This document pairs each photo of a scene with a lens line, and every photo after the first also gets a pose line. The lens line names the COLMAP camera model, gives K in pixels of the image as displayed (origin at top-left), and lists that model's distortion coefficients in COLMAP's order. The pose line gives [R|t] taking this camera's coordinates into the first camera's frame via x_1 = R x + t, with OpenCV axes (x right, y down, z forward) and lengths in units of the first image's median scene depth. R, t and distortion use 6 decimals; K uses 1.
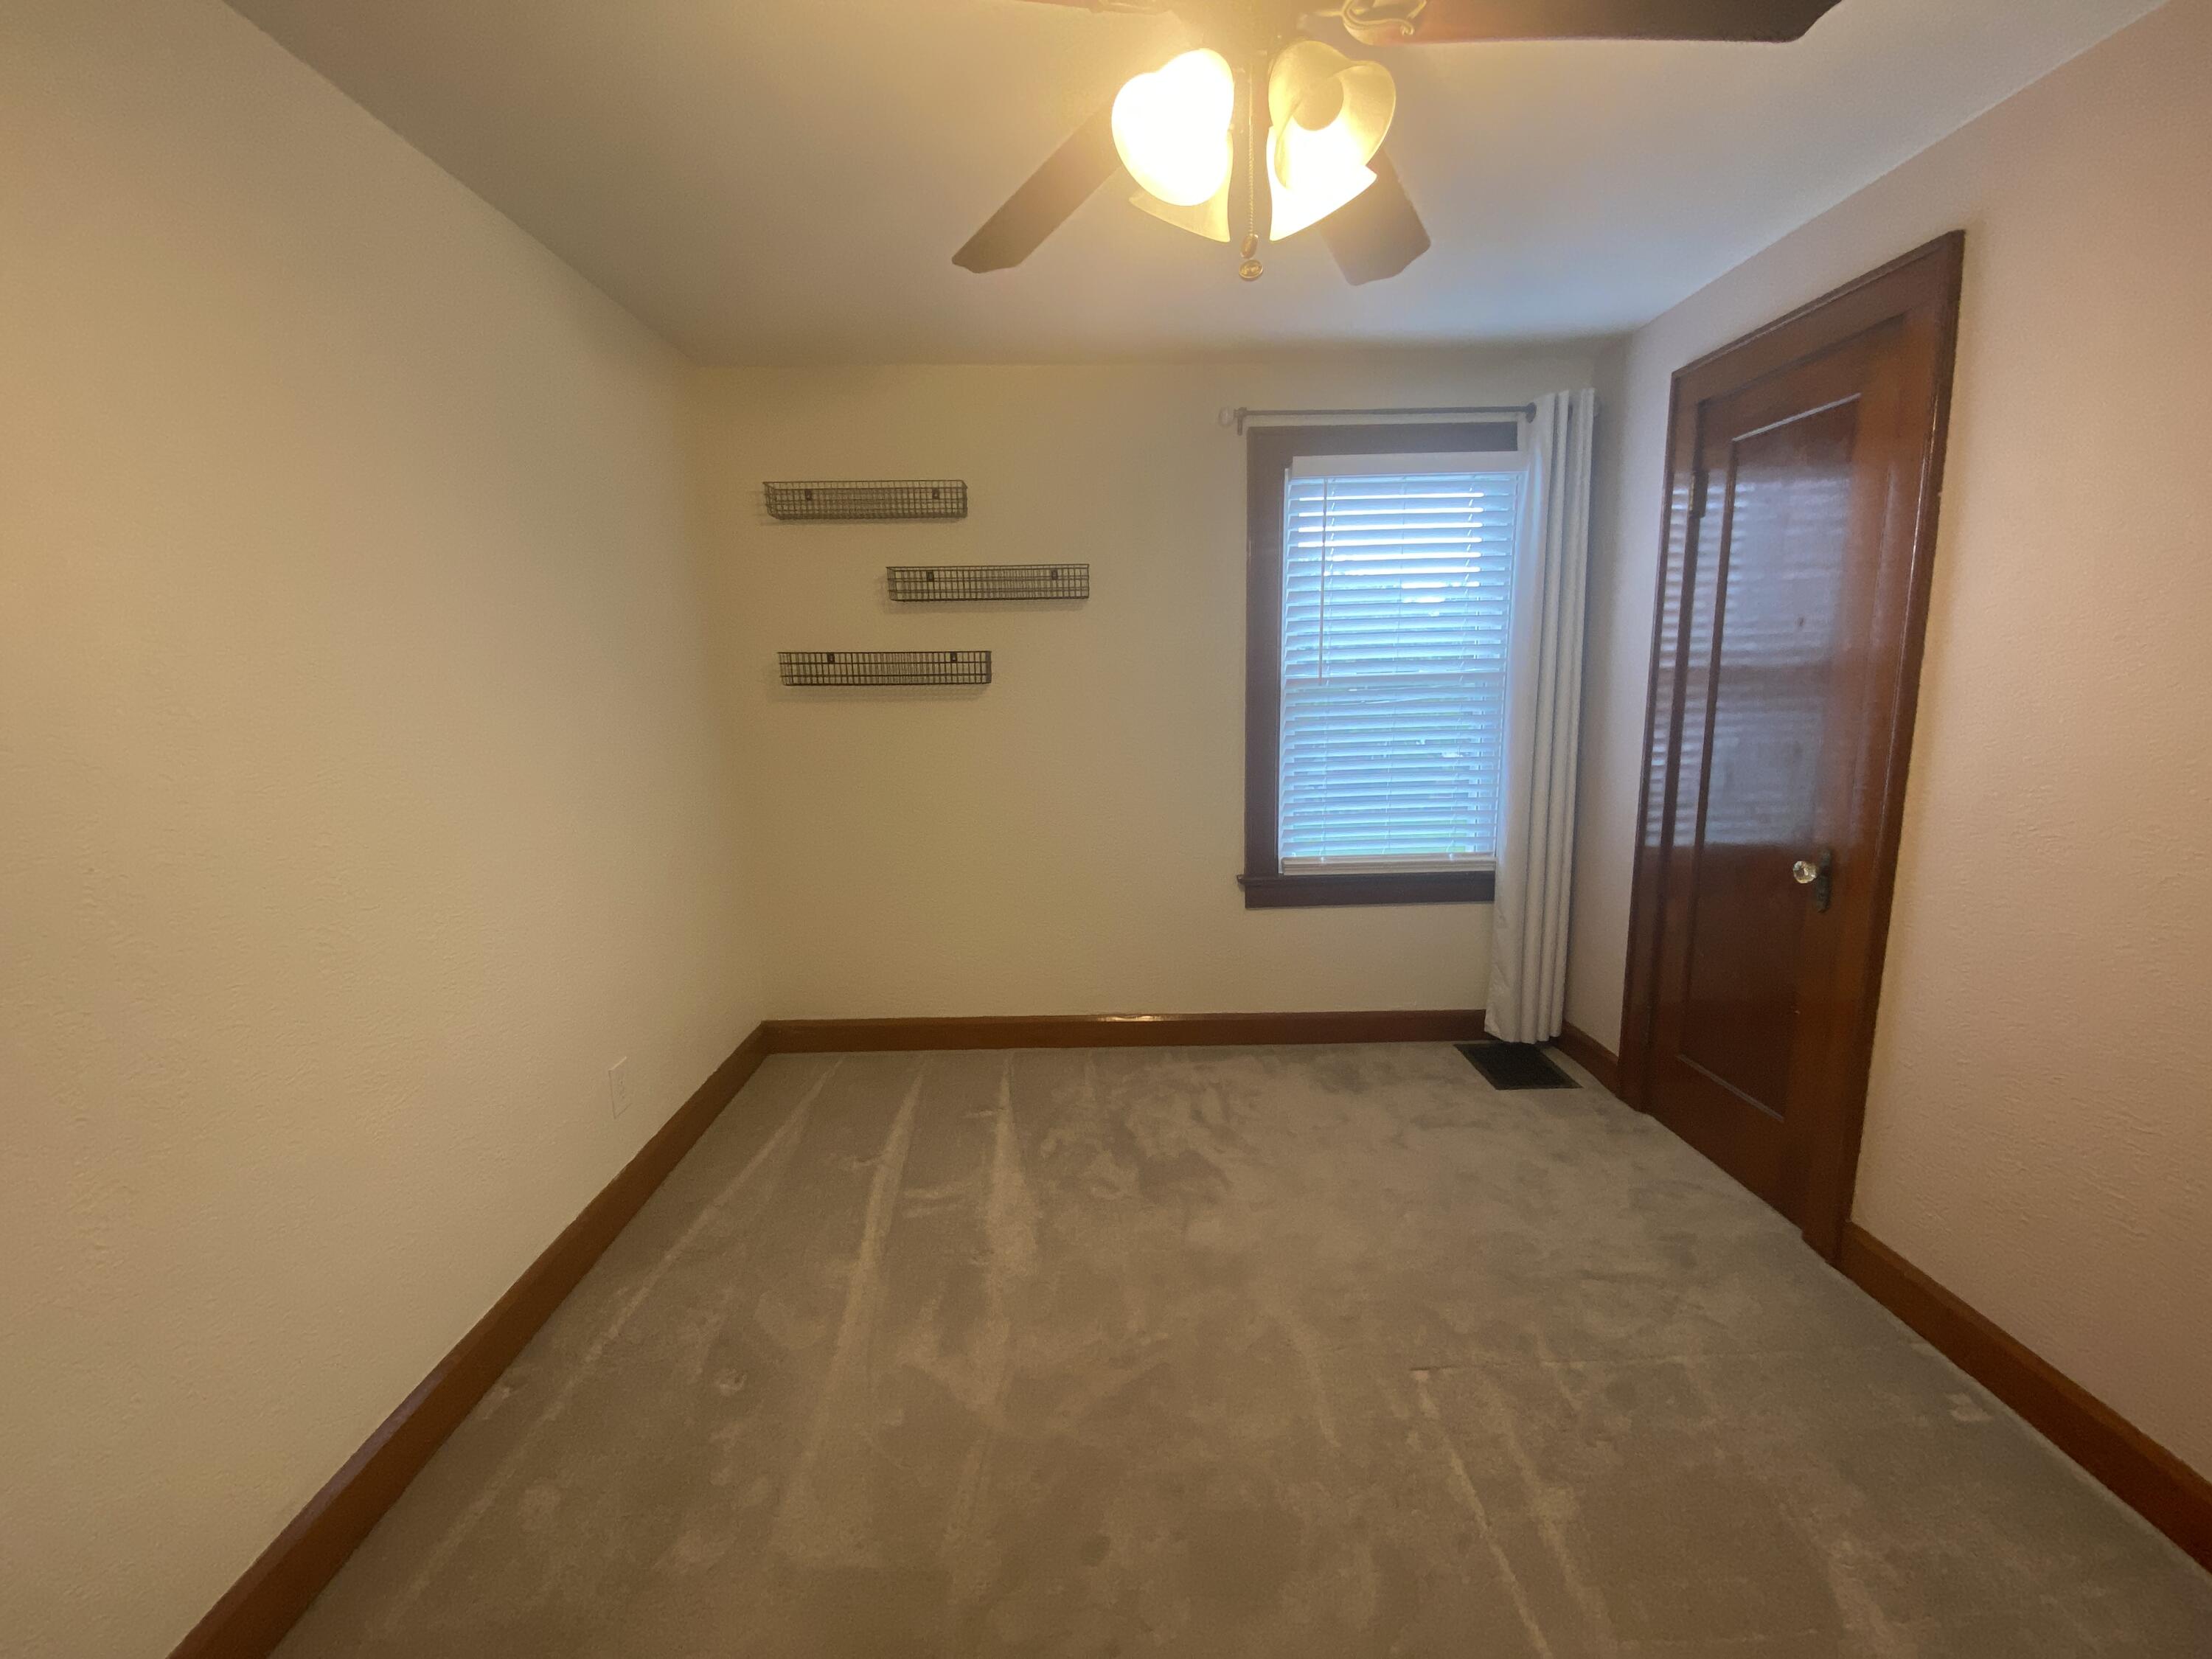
lens RADIAL K [[883.3, 0, 1106.0], [0, 883.3, 829.5], [0, 0, 1]] dist [0.018376, -0.017651]
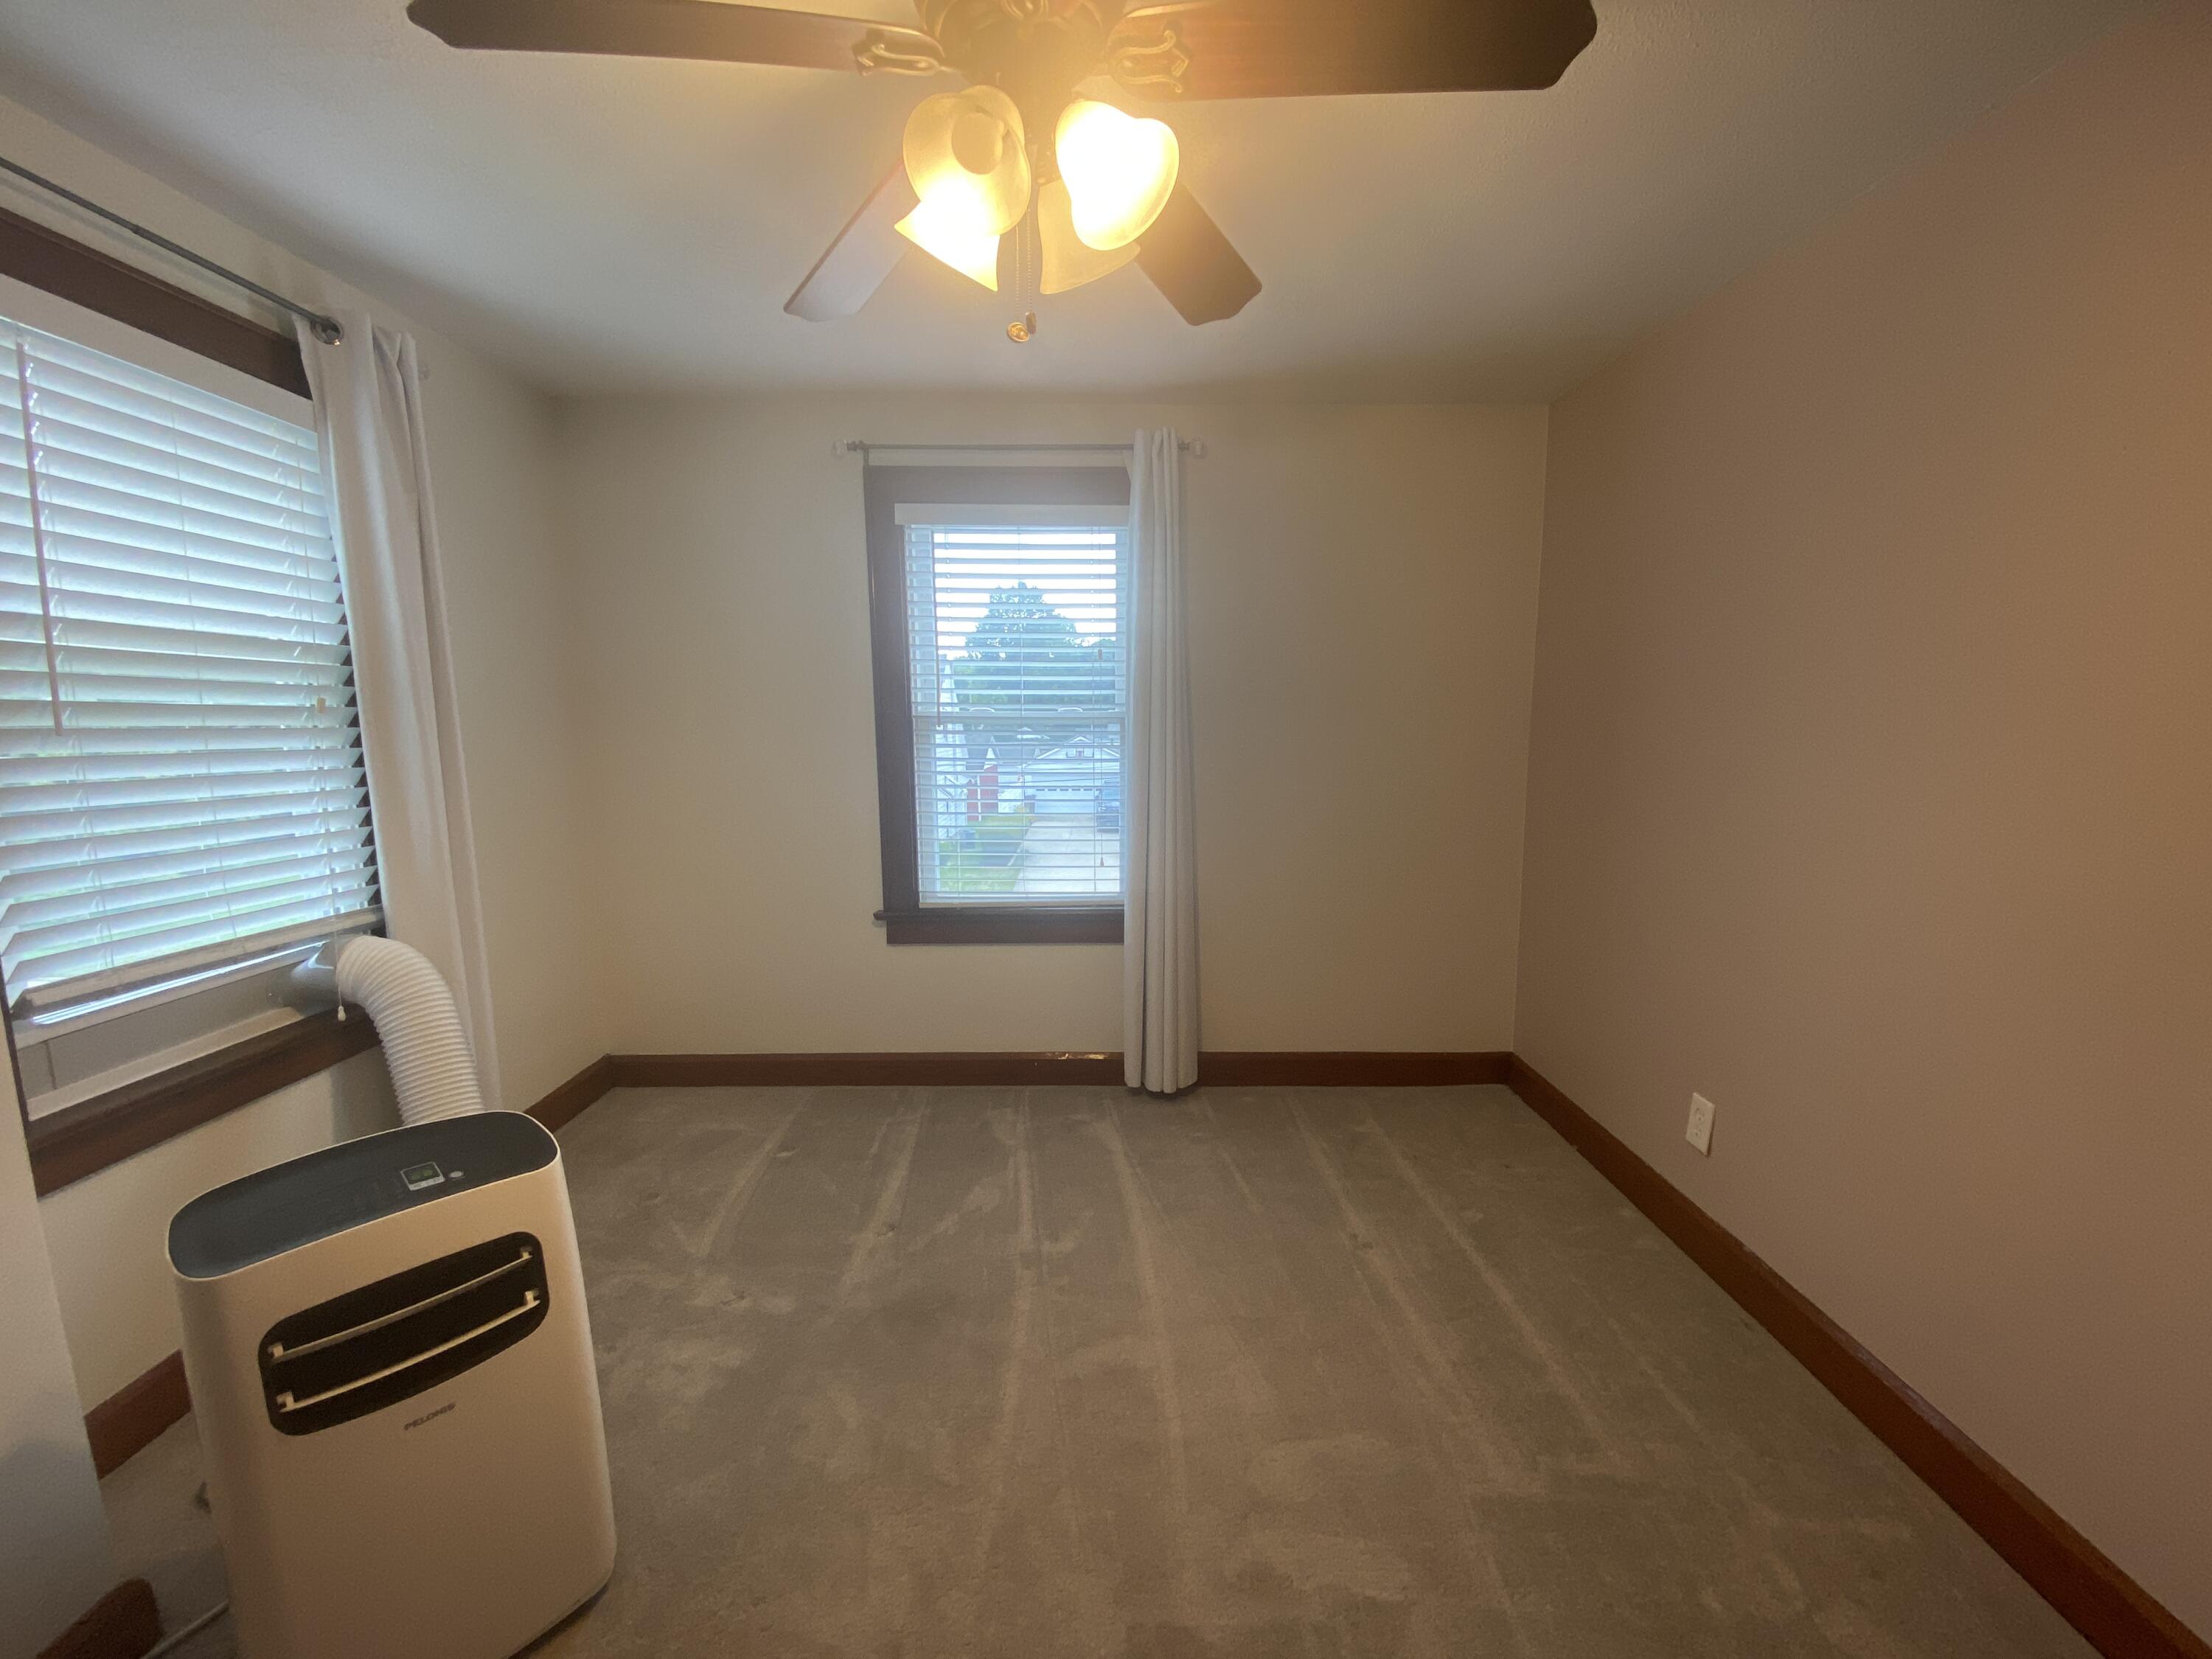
lens RADIAL K [[883.3, 0, 1106.0], [0, 883.3, 829.5], [0, 0, 1]] dist [0.018376, -0.017651]
pose [[0.999795, 0.009342, -0.017972, 0.243642], [-0.010052, 0.999155, -0.039846, -0.002176], [0.017585, 0.040019, 0.999044, 0.004387]]
